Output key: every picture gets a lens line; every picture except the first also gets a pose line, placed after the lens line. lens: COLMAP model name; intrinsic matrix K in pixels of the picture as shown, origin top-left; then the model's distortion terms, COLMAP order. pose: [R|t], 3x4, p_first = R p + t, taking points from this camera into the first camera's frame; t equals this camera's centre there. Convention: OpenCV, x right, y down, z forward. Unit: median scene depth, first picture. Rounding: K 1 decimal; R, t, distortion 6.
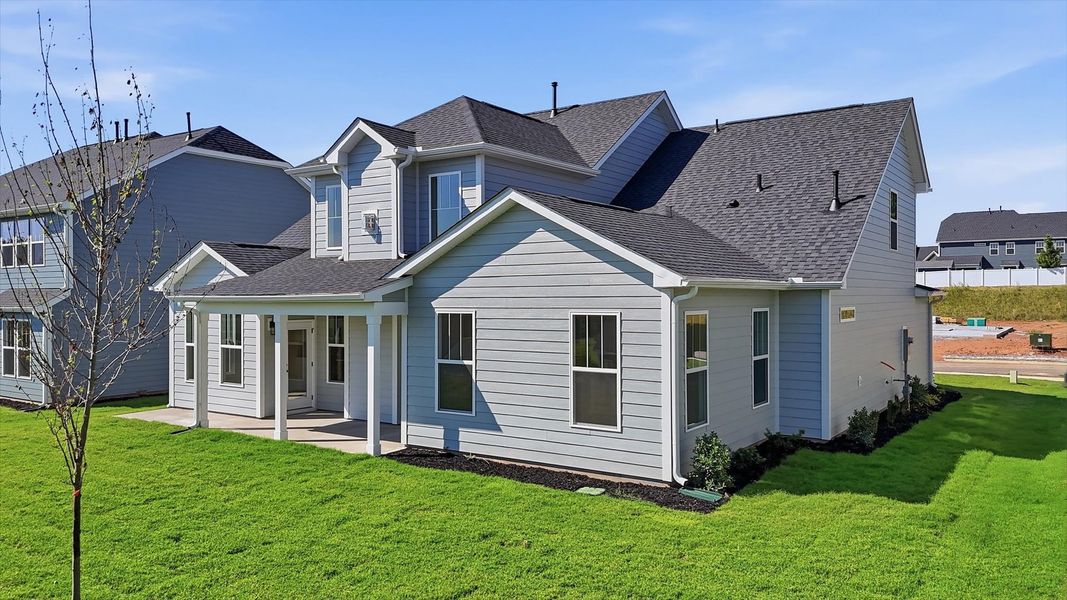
lens RADIAL K [[837.8, 0, 529.8], [0, 837.8, 305.6], [0, 0, 1]] dist [0.022555, -0.029529]
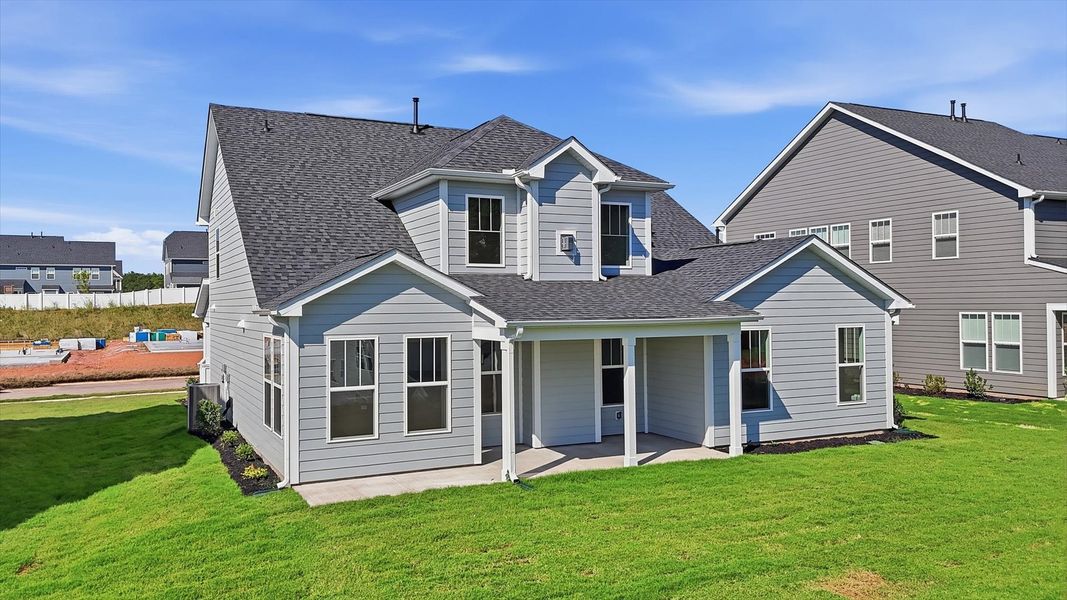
lens RADIAL K [[837.8, 0, 528.9], [0, 837.8, 301.0], [0, 0, 1]] dist [0.022555, -0.029529]
pose [[0.477969, -0.004752, 0.878364, -1.330220], [0.015015, 0.999883, -0.002761, -0.035185], [-0.878248, 0.014508, 0.477985, 0.700370]]
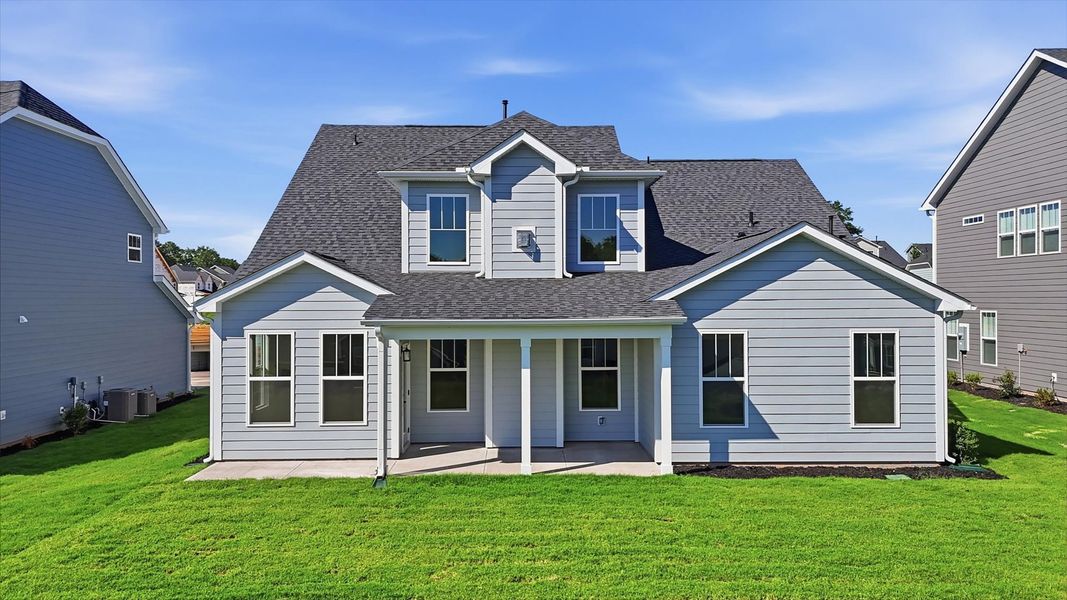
lens RADIAL K [[837.8, 0, 537.9], [0, 837.8, 295.0], [0, 0, 1]] dist [0.022555, -0.029529]
pose [[0.808868, -0.002943, 0.587983, -0.912217], [0.009331, 0.999926, -0.007832, -0.034214], [-0.587916, 0.011821, 0.808835, 0.268962]]
